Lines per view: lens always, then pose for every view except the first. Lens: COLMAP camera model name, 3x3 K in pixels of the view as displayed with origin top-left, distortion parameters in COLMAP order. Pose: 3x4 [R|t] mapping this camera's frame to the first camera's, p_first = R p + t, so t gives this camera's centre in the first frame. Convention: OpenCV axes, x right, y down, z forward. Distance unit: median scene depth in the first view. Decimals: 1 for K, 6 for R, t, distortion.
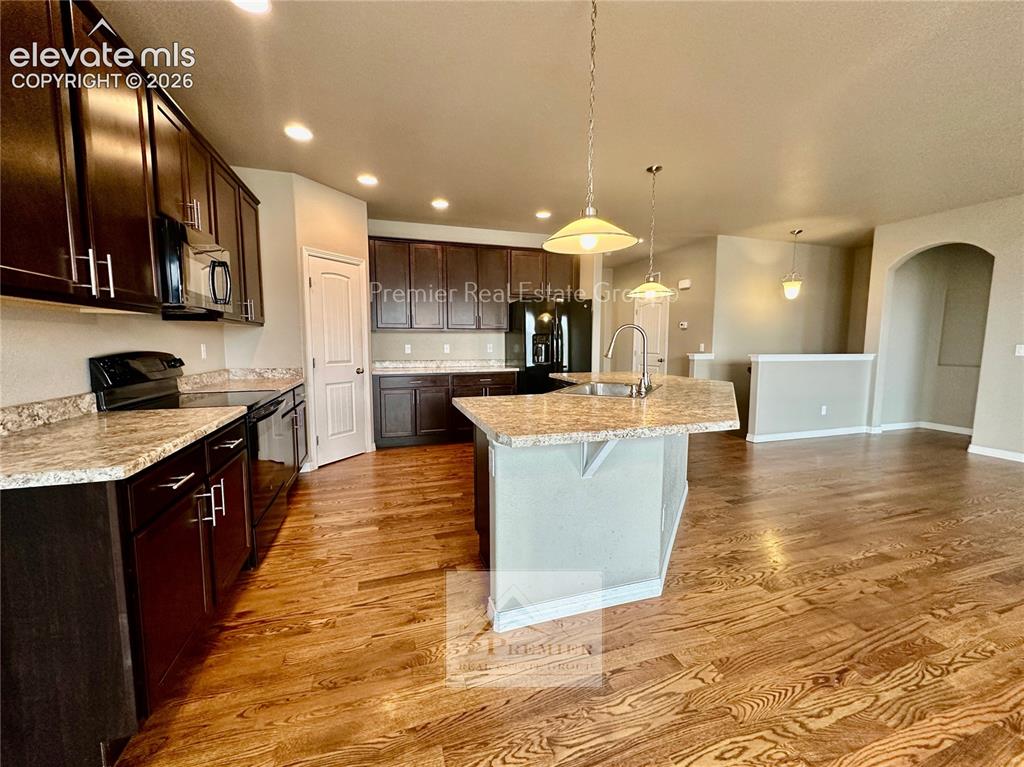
lens RADIAL K [[407.9, 0, 512.0], [0, 407.9, 383.5], [0, 0, 1]] dist [0.000513, -0.000121]
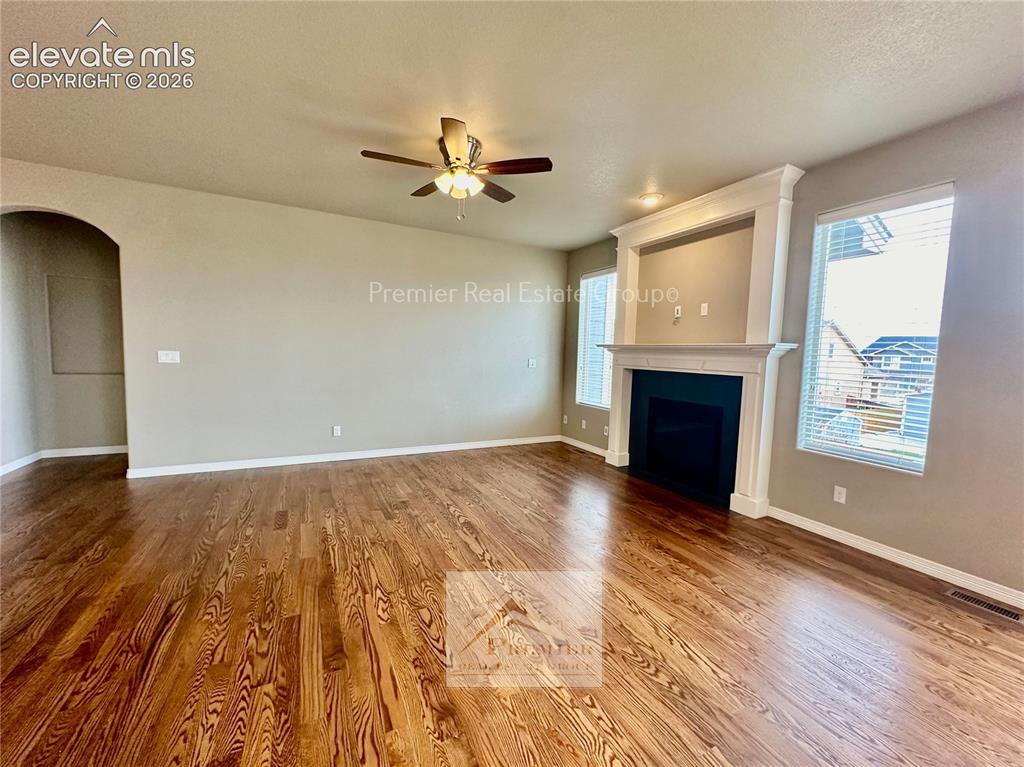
lens RADIAL K [[407.9, 0, 512.0], [0, 407.9, 383.5], [0, 0, 1]] dist [0.000513, -0.000121]
pose [[-0.158895, -0.083008, 0.983800, 0.350500], [0.070342, 0.992975, 0.095143, -0.089230], [-0.984787, 0.084320, -0.151939, 0.621342]]
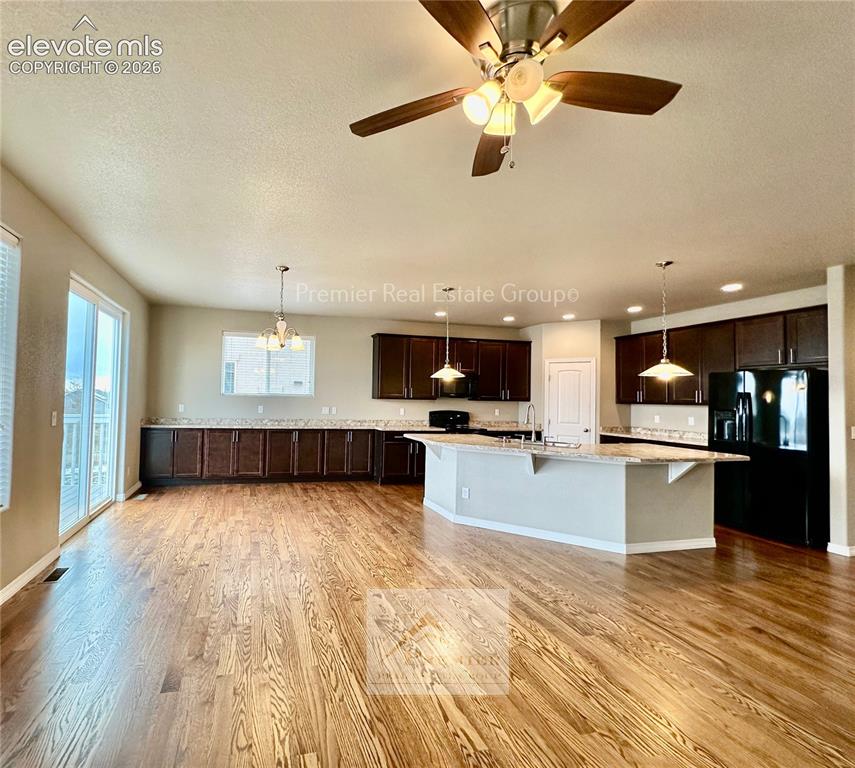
lens RADIAL K [[407.5, 0, 343.1], [0, 407.5, 387.8], [0, 0, 1]] dist [0.001178, -0.011054]
pose [[-0.093899, -0.027173, -0.995211, 2.148419], [-0.122407, 0.992358, -0.015546, -0.093933], [0.988028, 0.120361, -0.096508, 0.409788]]
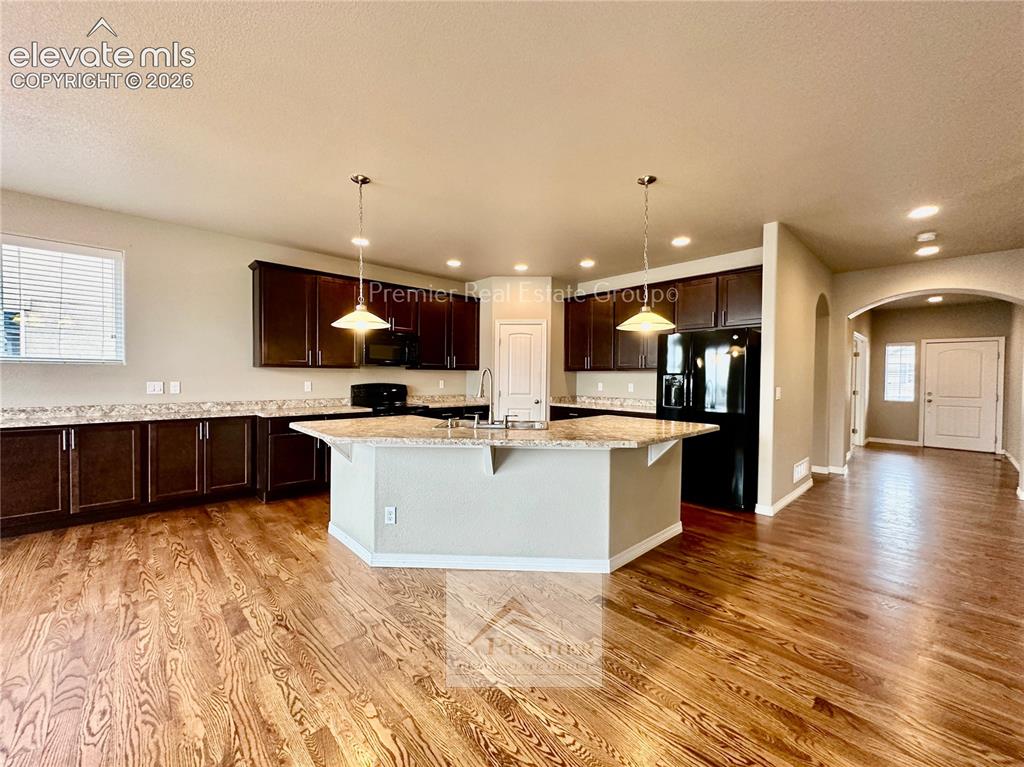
lens RADIAL K [[407.9, 0, 512.0], [0, 407.9, 383.5], [0, 0, 1]] dist [0.000513, -0.000121]
pose [[0.418736, 0.018684, -0.907916, 1.424300], [-0.099280, 0.994737, -0.025318, -0.084364], [0.902665, 0.100740, 0.418387, 0.626309]]
